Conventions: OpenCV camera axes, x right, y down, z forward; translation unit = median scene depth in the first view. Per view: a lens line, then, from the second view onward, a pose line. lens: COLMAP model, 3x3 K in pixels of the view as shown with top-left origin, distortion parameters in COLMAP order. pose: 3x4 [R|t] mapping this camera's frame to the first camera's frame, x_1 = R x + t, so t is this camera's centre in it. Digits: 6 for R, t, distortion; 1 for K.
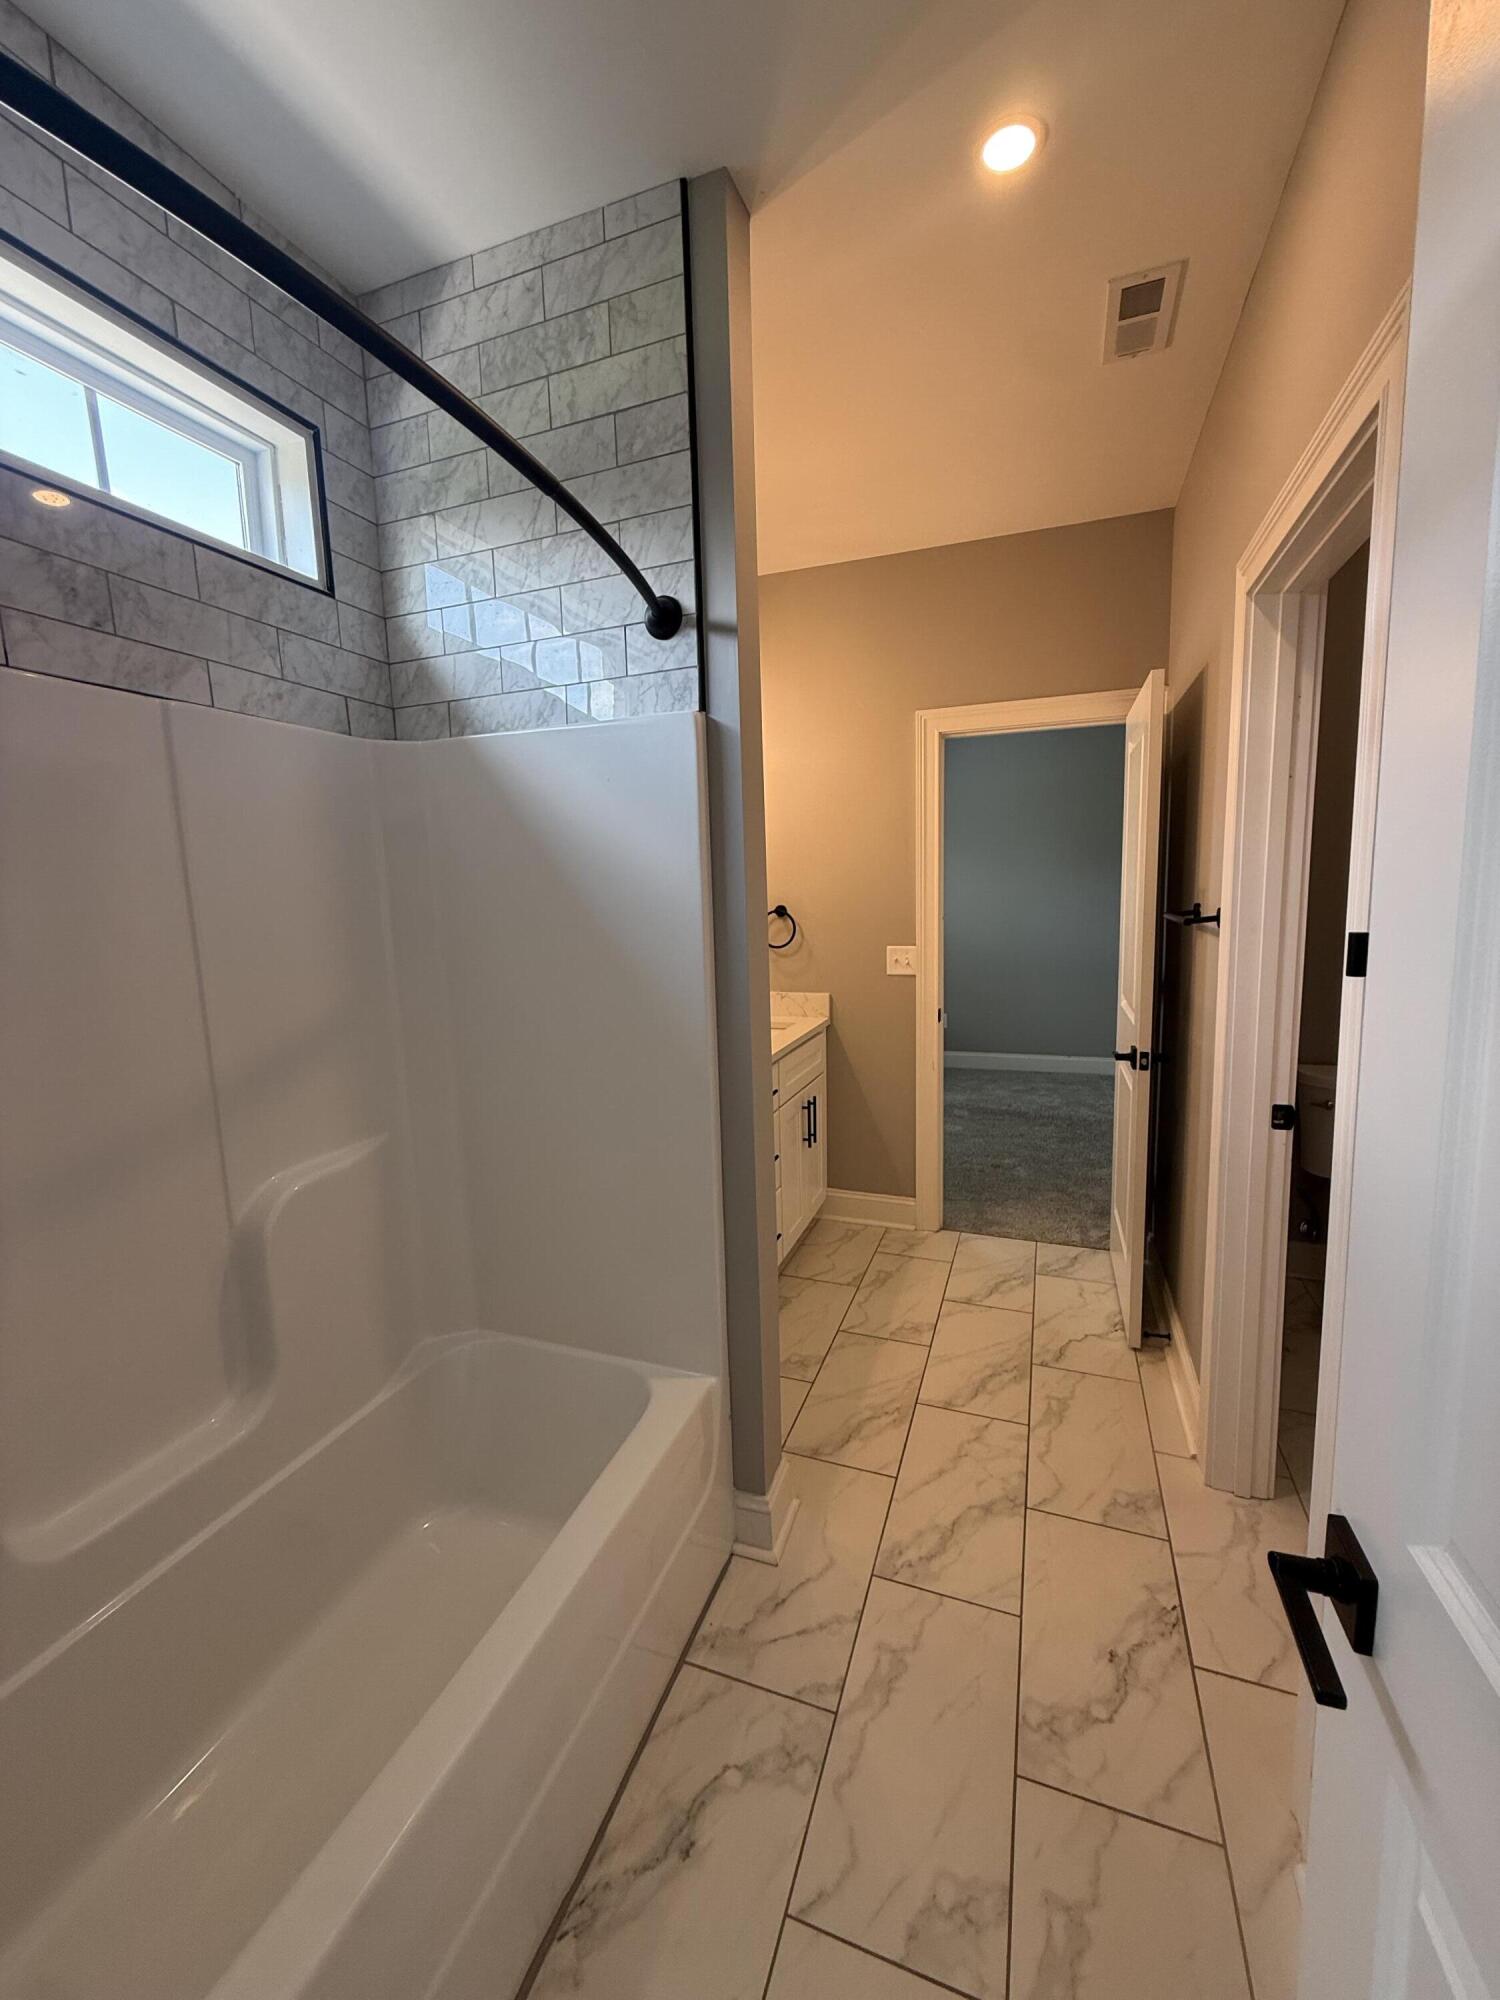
lens RADIAL K [[801.8, 0, 753.8], [0, 801.8, 996.3], [0, 0, 1]] dist [0.001585, -0.000198]
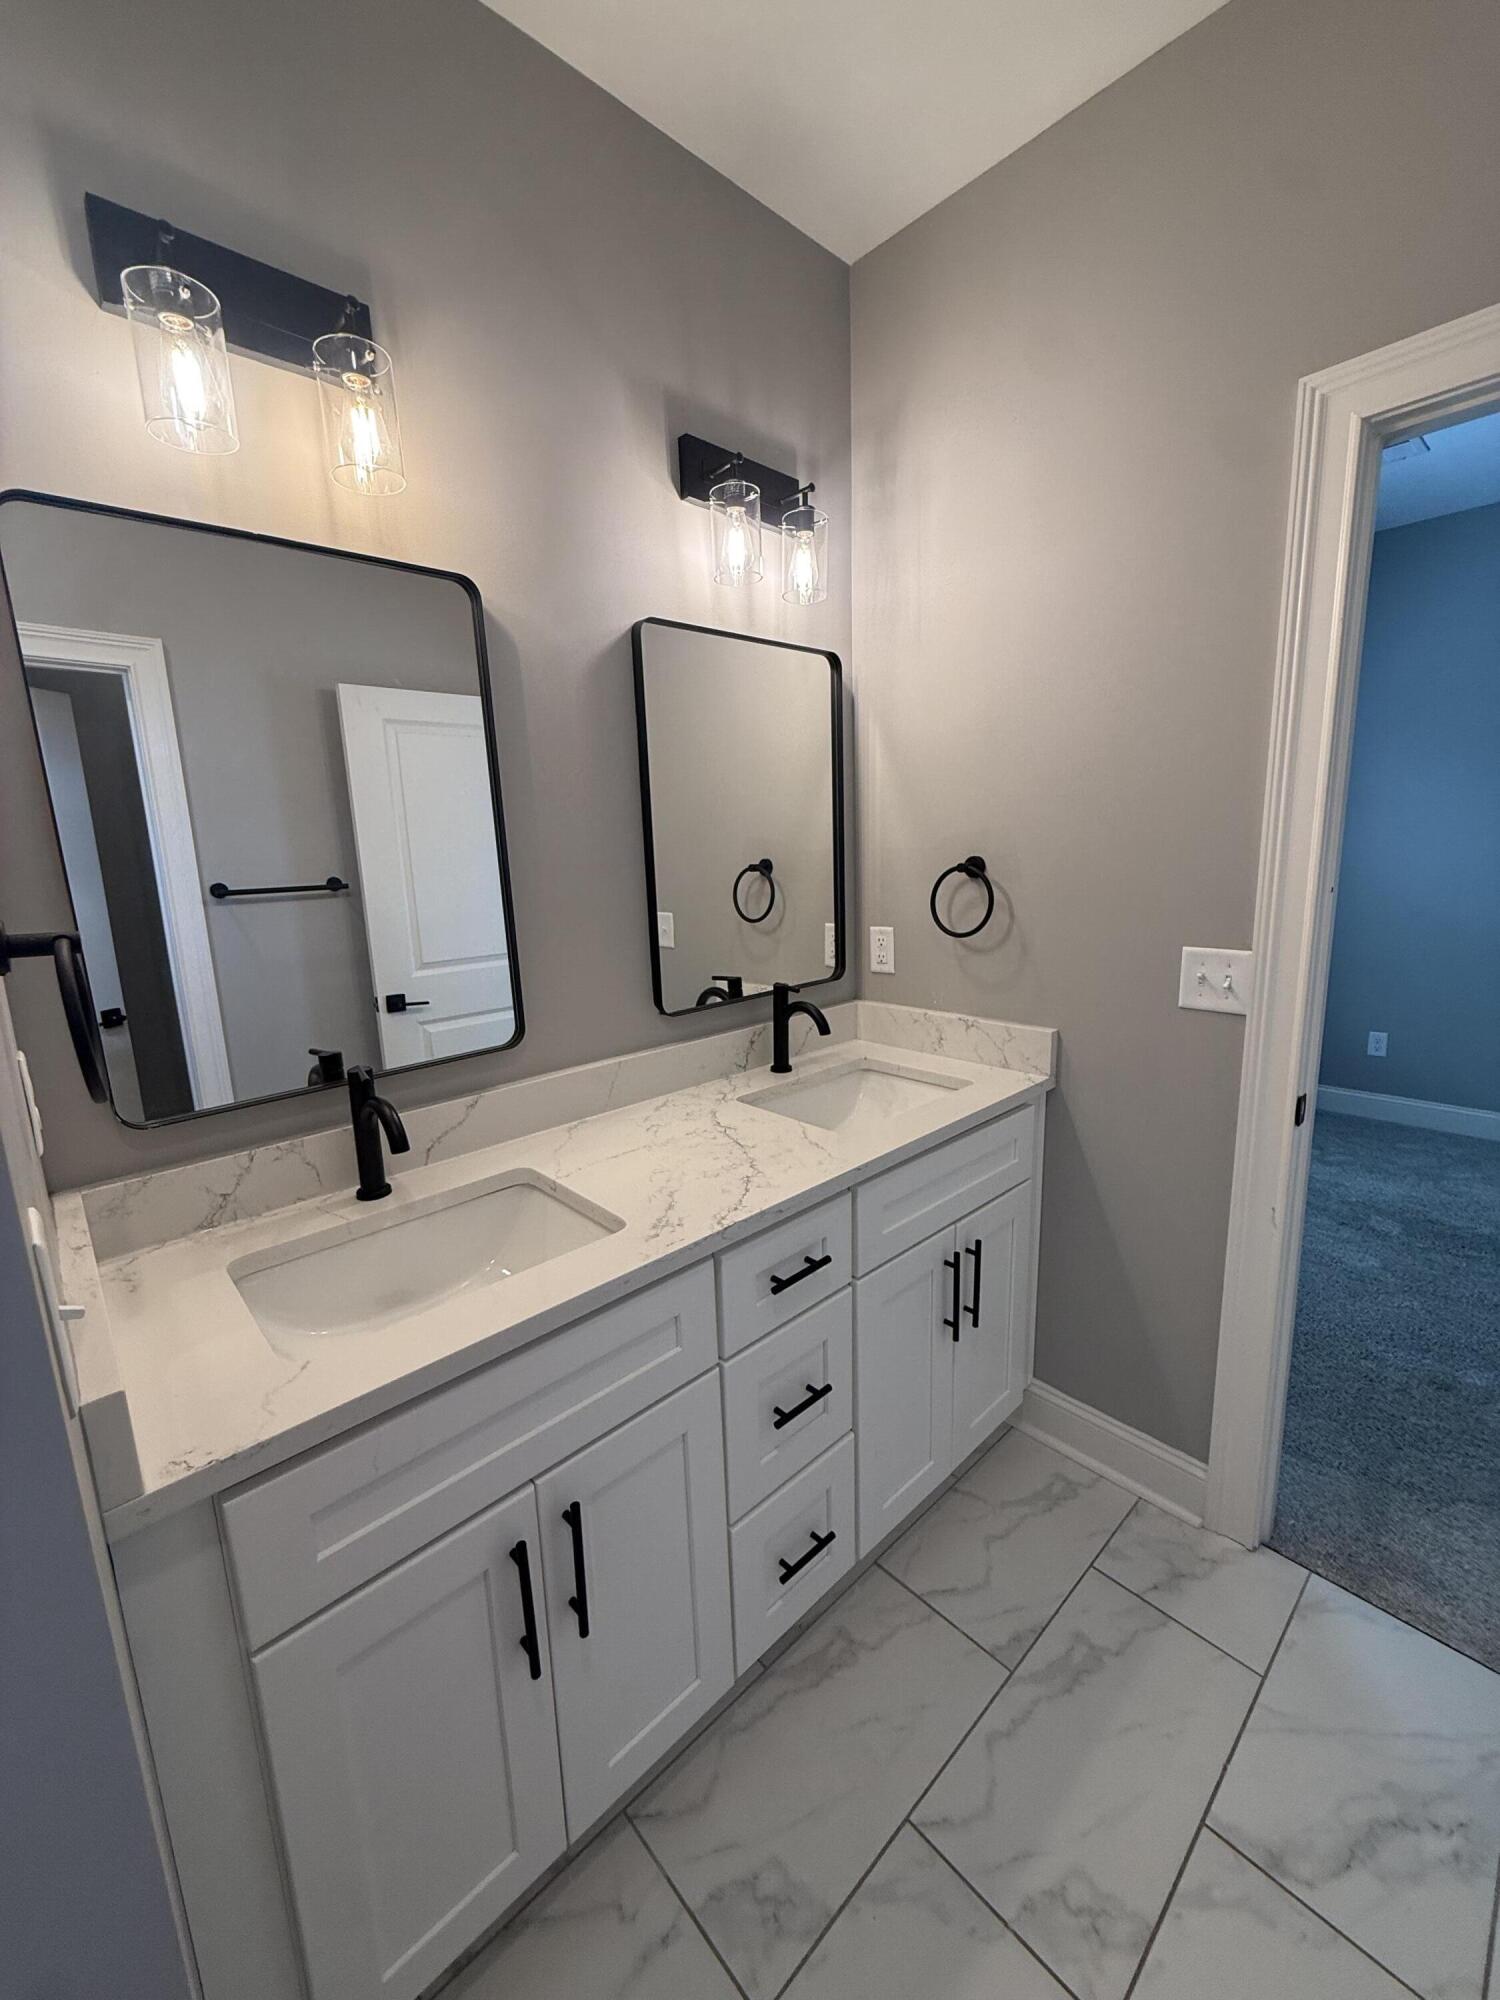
lens RADIAL K [[801.8, 0, 753.8], [0, 801.8, 996.3], [0, 0, 1]] dist [0.001585, -0.000198]
pose [[0.892310, 0.081811, -0.443948, 0.145843], [-0.050963, 0.995410, 0.081004, -0.055812], [0.448537, -0.049656, 0.892384, 0.447874]]
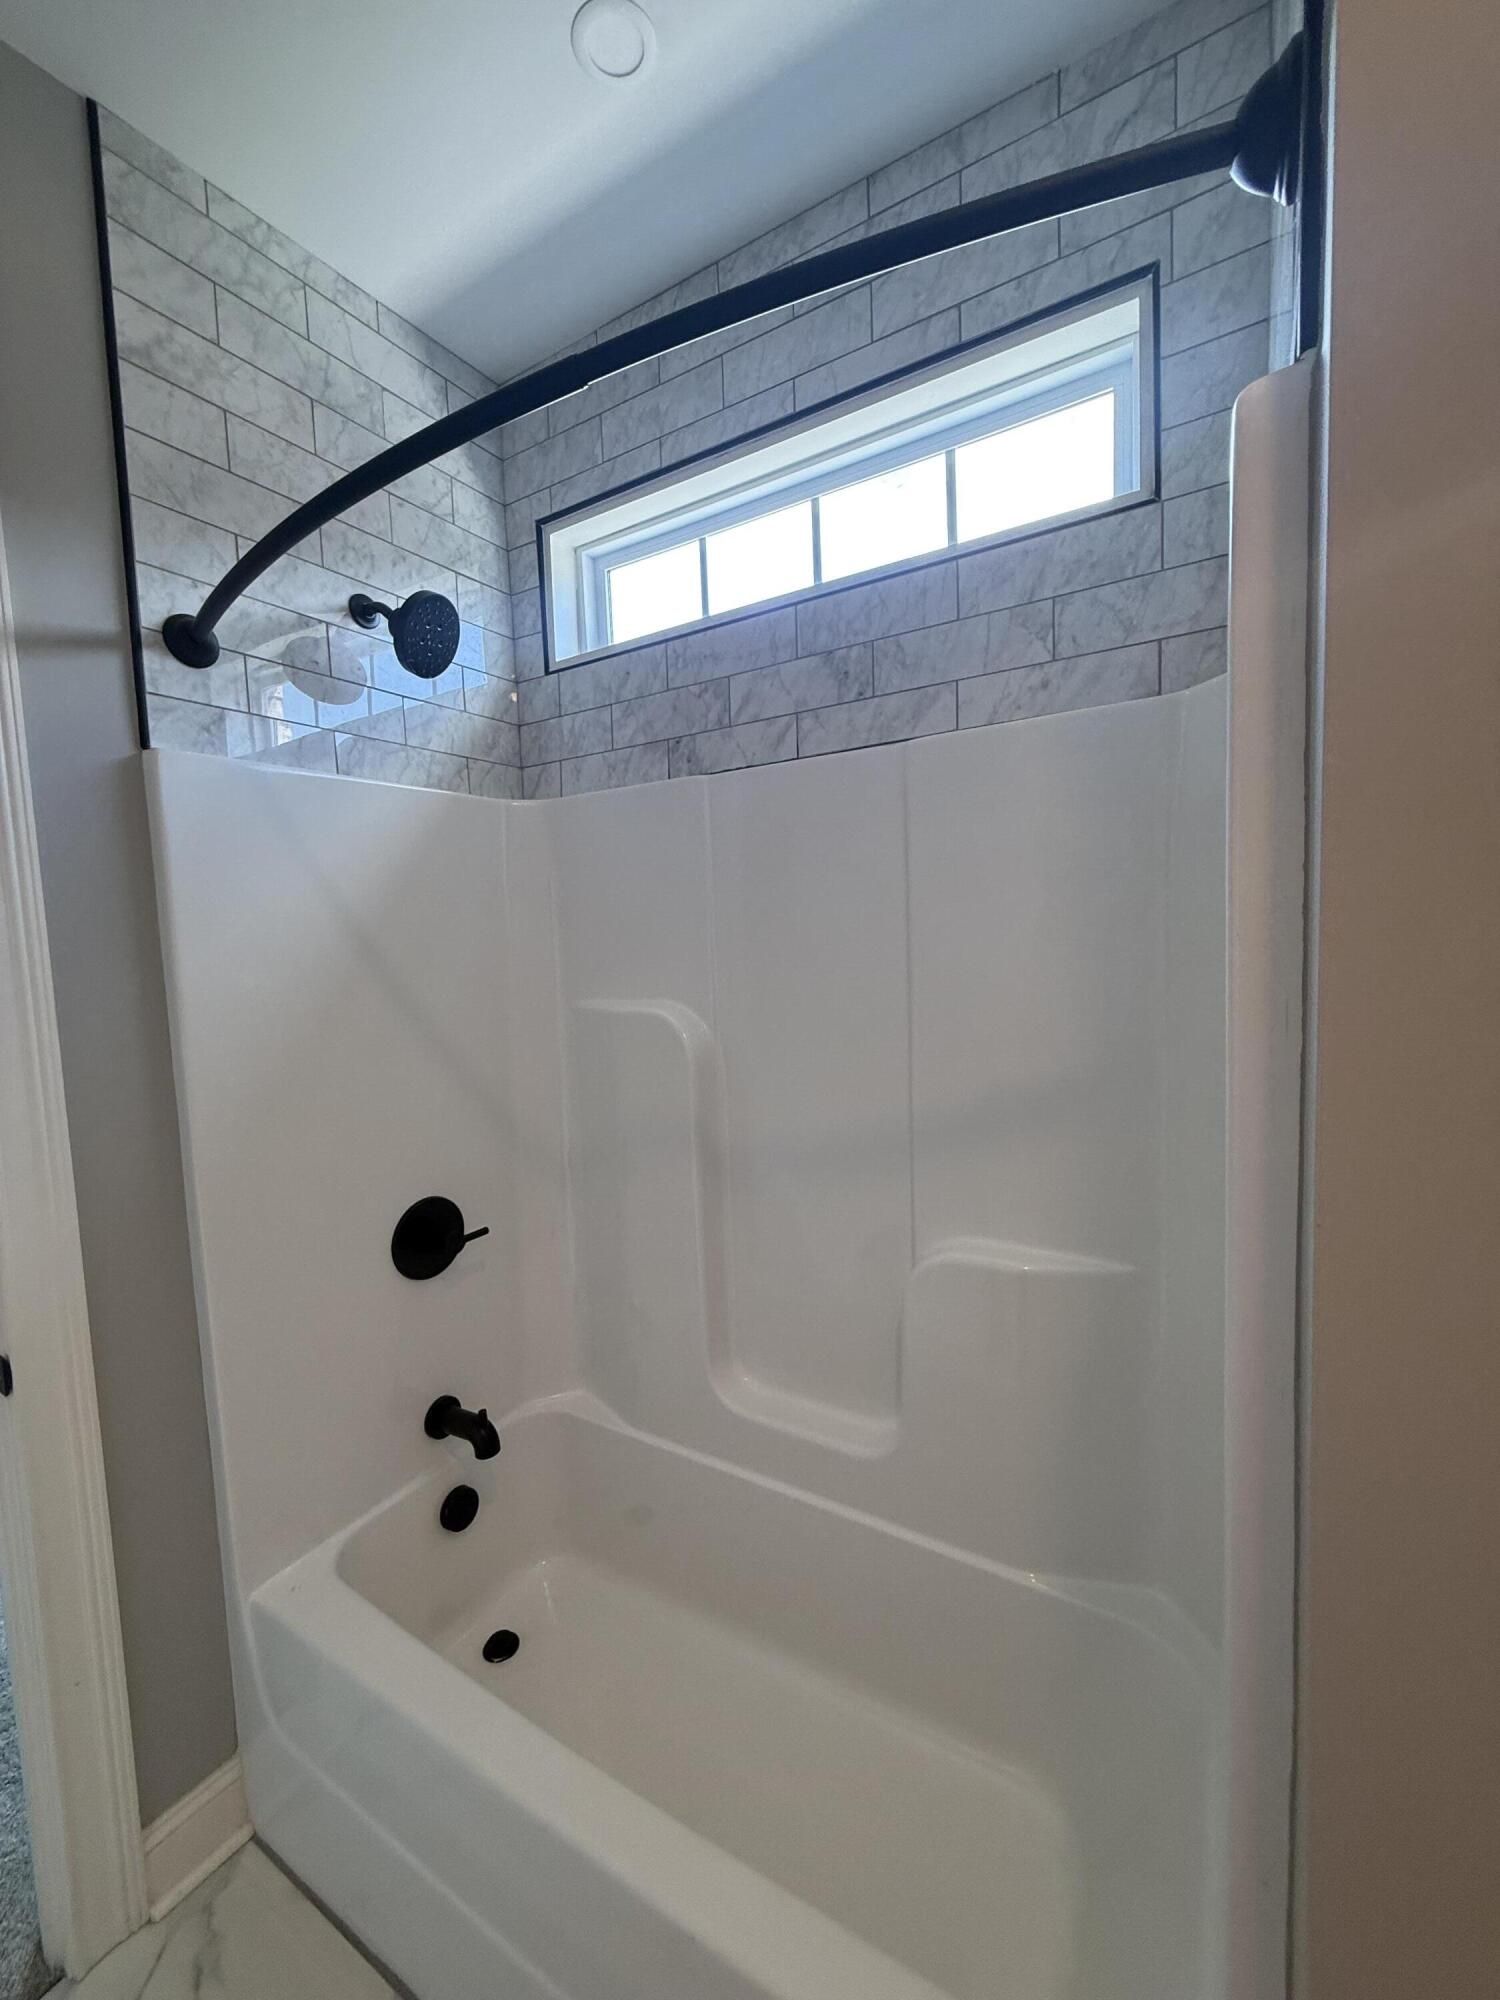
lens RADIAL K [[801.8, 0, 753.8], [0, 801.8, 996.3], [0, 0, 1]] dist [0.001585, -0.000198]
pose [[-0.191775, 0.113988, -0.974797, 0.417287], [-0.082329, 0.987863, 0.131713, -0.202490], [0.977980, 0.105513, -0.180063, 1.255016]]
